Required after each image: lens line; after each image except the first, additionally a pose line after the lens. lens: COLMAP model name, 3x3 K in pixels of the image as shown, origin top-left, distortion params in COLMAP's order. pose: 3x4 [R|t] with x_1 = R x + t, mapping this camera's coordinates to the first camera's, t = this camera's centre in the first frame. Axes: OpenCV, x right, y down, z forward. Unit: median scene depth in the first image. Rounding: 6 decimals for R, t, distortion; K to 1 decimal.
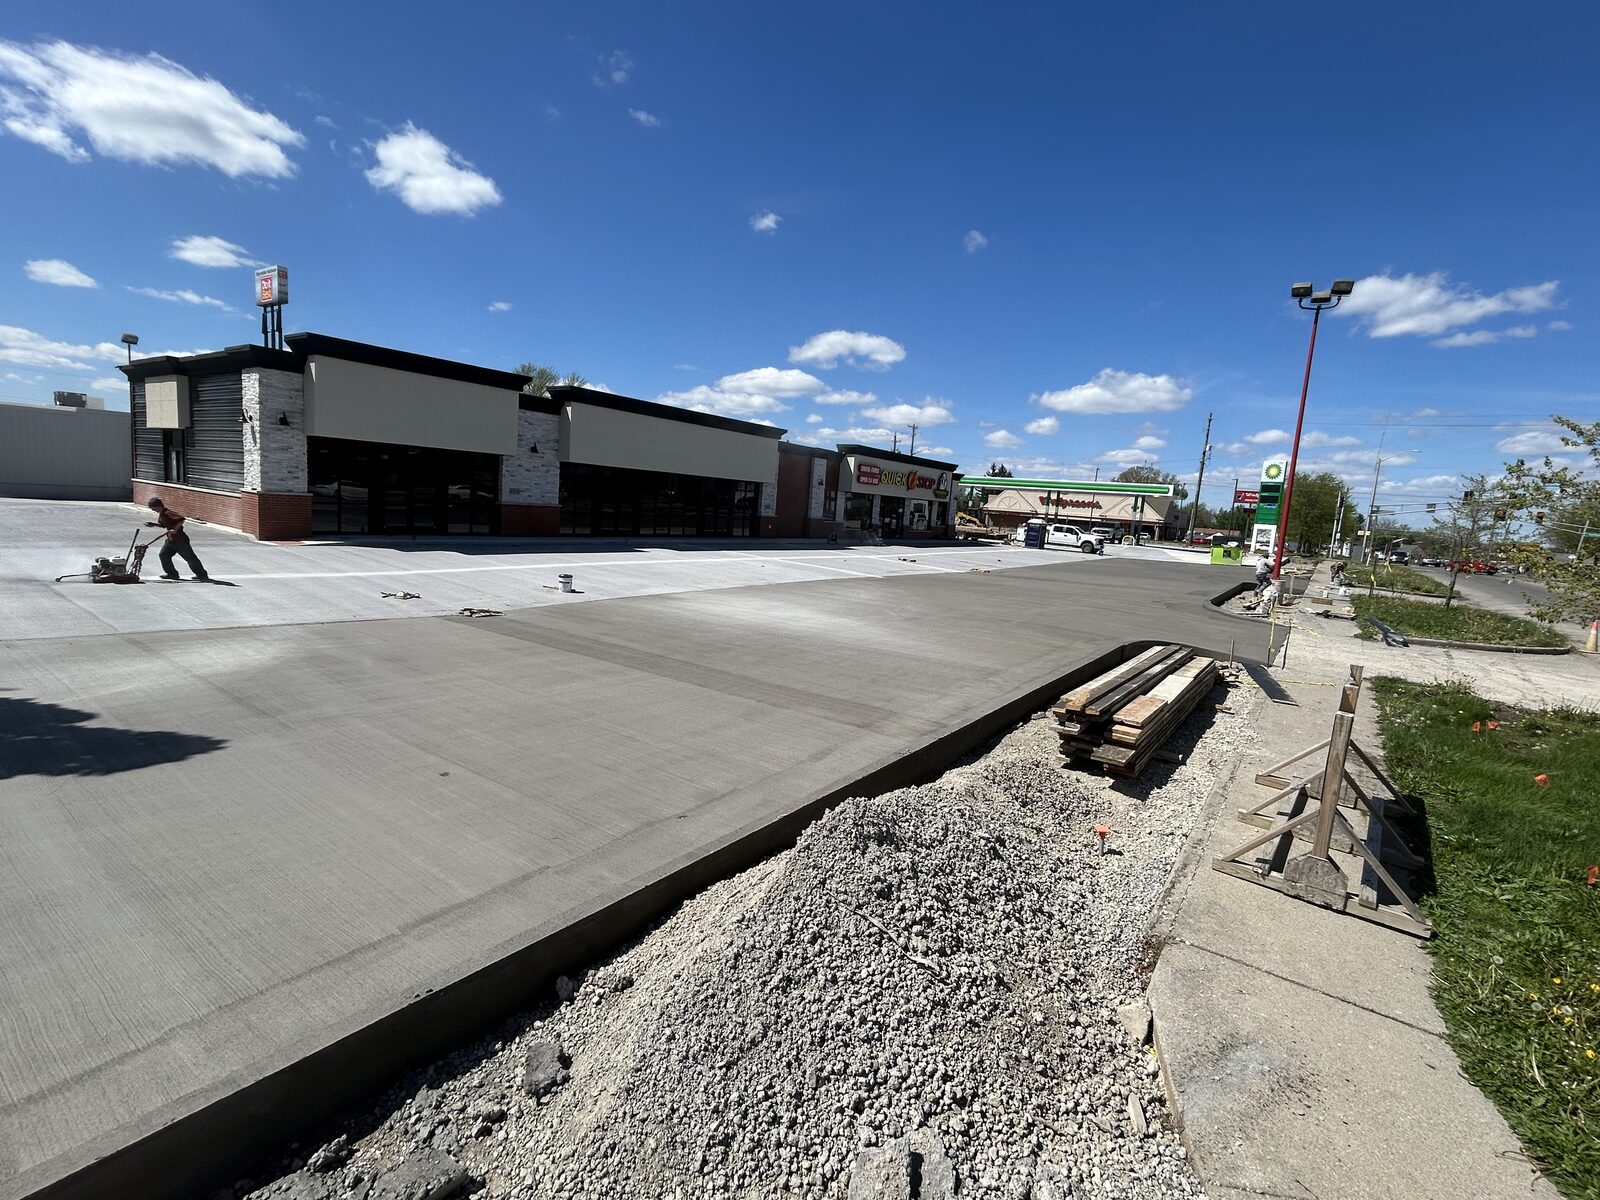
lens RADIAL K [[908.4, 0, 805.9], [0, 908.4, 603.0], [0, 0, 1]] dist [0.001012, 0.001994]
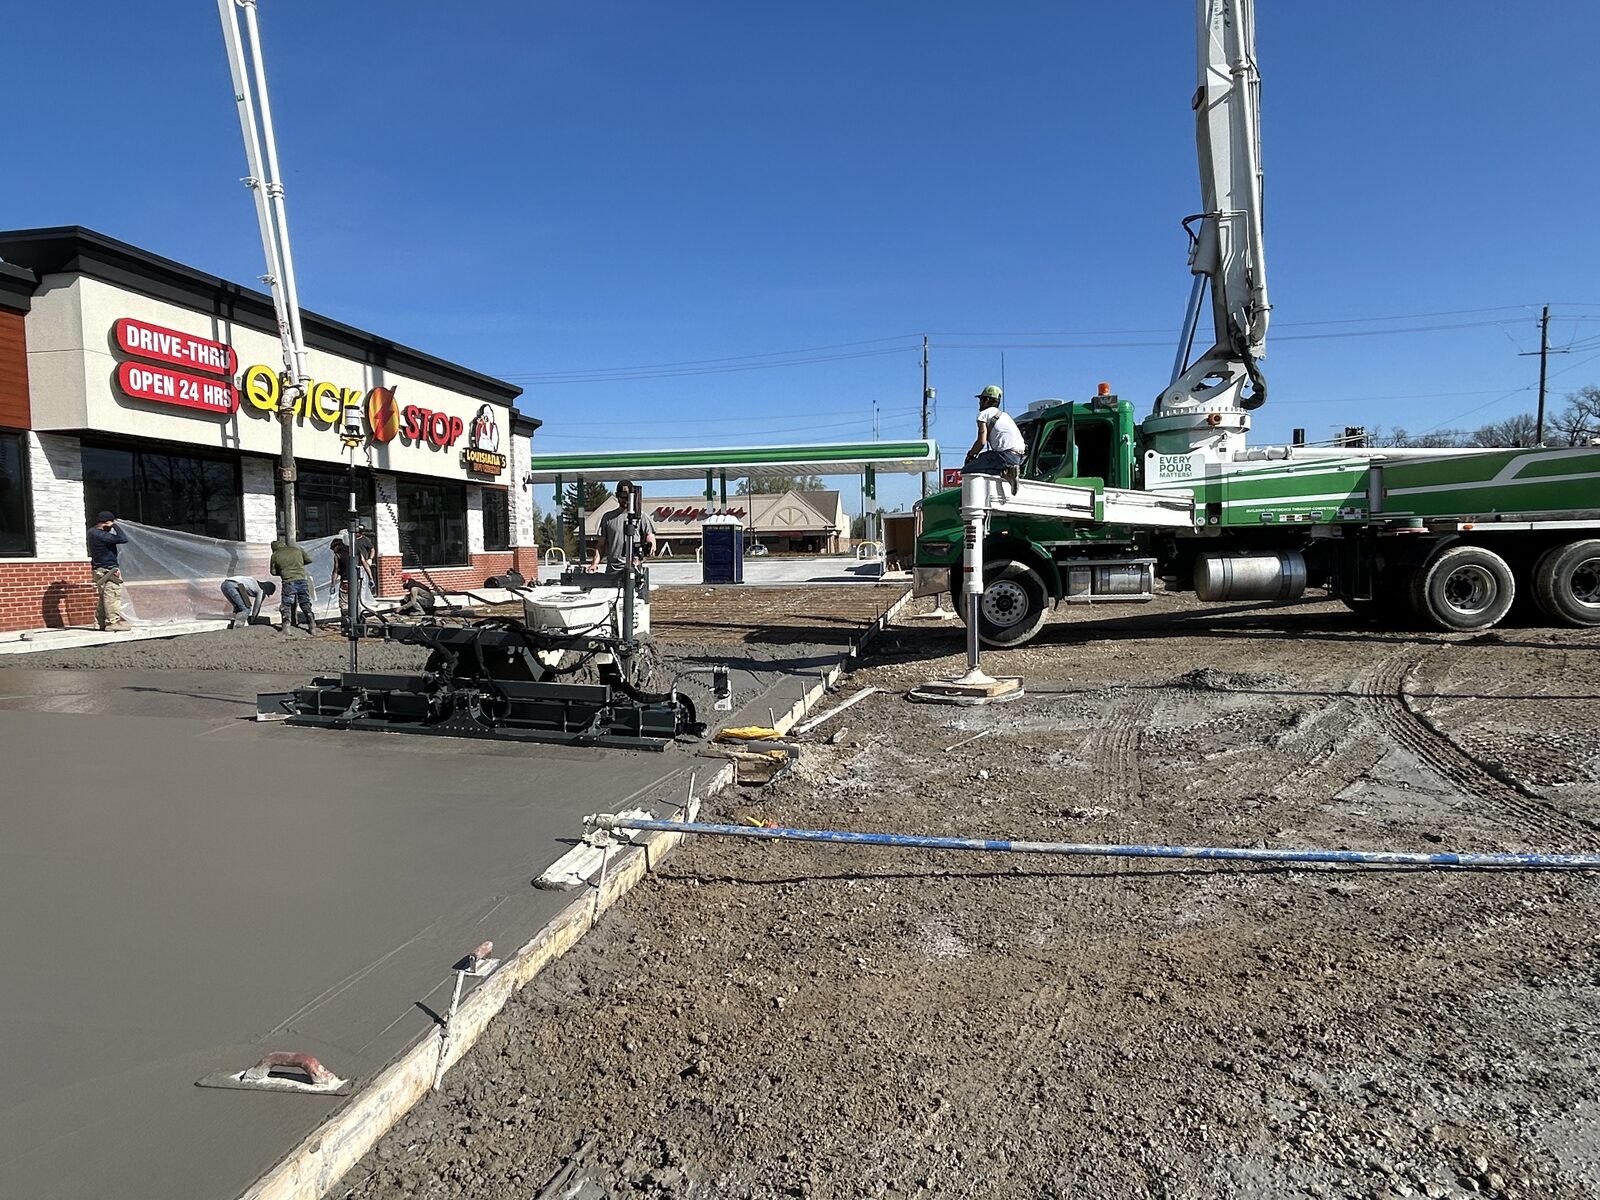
lens RADIAL K [[1190.3, 0, 809.3], [0, 1190.3, 599.1], [0, 0, 1]] dist [0.078700, -0.073677]
pose [[0.926609, -0.100281, 0.362409, 0.111875], [0.126229, 0.990811, -0.048579, -0.037348], [-0.354207, 0.090761, 0.930752, 0.650328]]
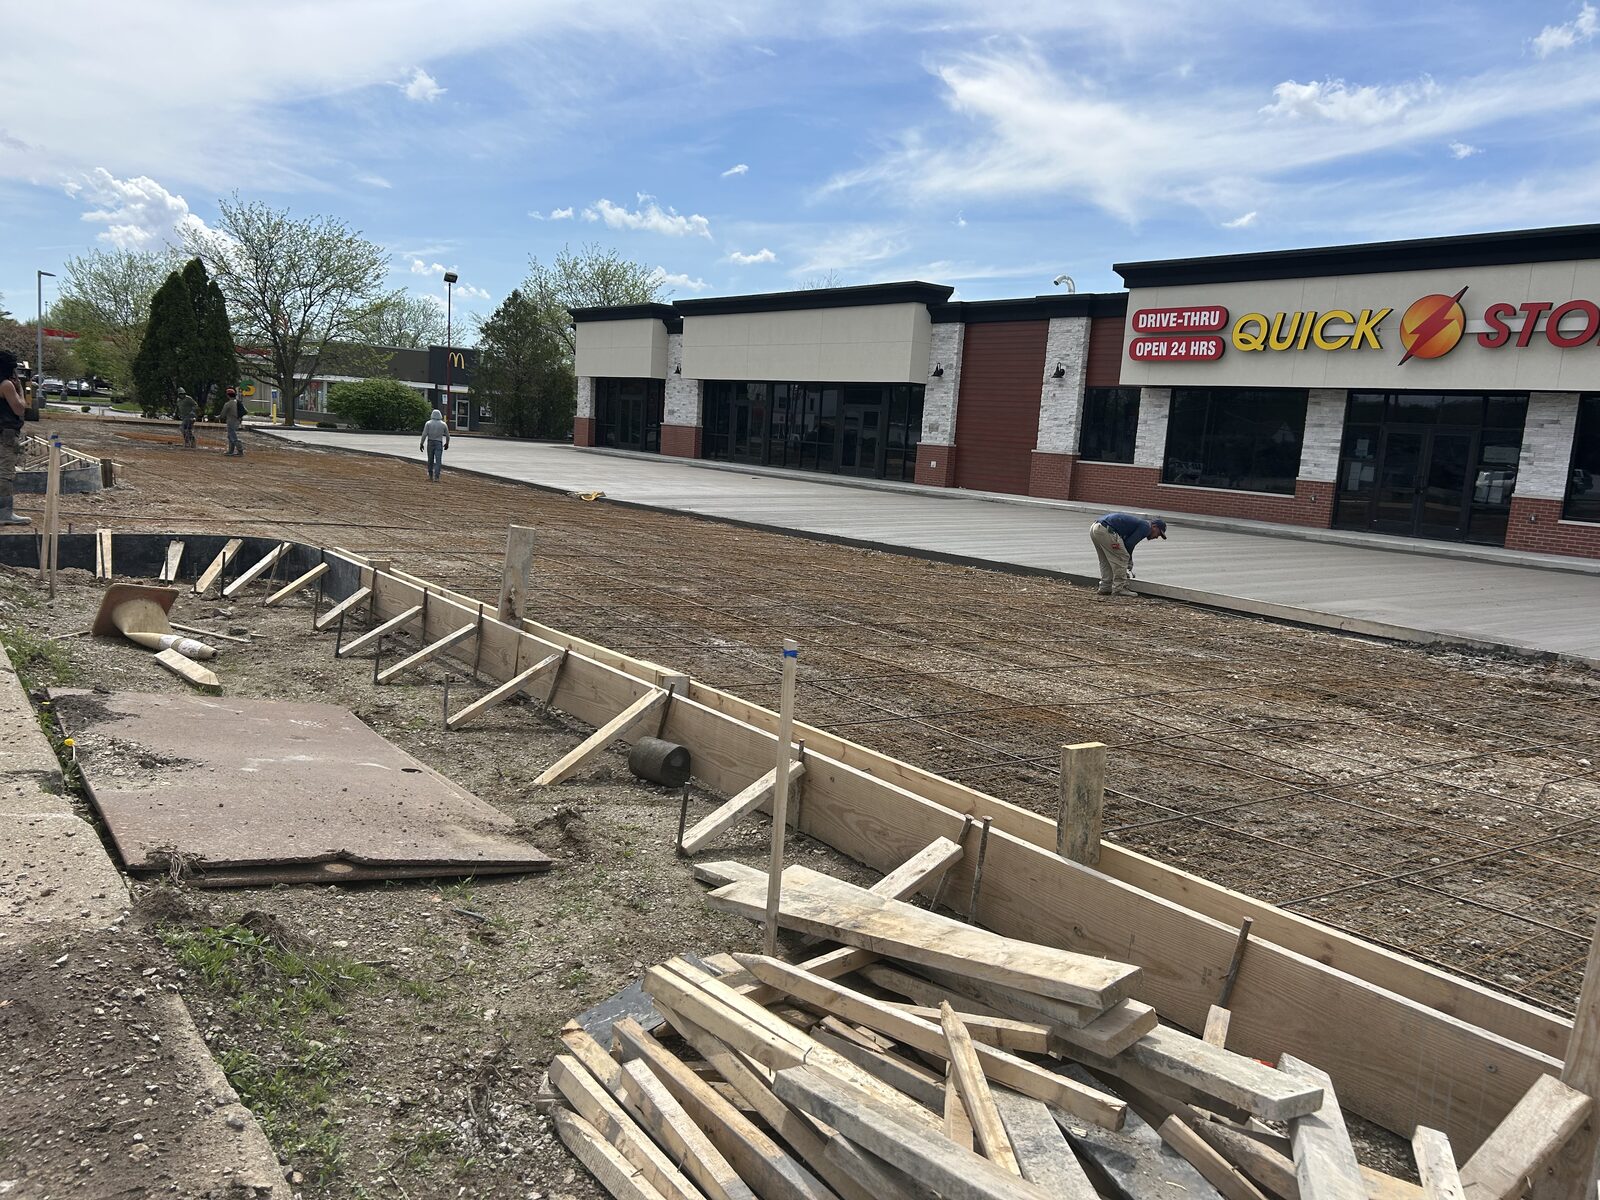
lens RADIAL K [[1190.3, 0, 809.3], [0, 1190.3, 599.1], [0, 0, 1]] dist [0.078700, -0.073677]
pose [[-0.368691, 0.016417, -0.929407, 0.612468], [-0.212772, 0.971808, 0.101571, -0.057509], [0.904873, 0.235200, -0.354804, 1.121363]]
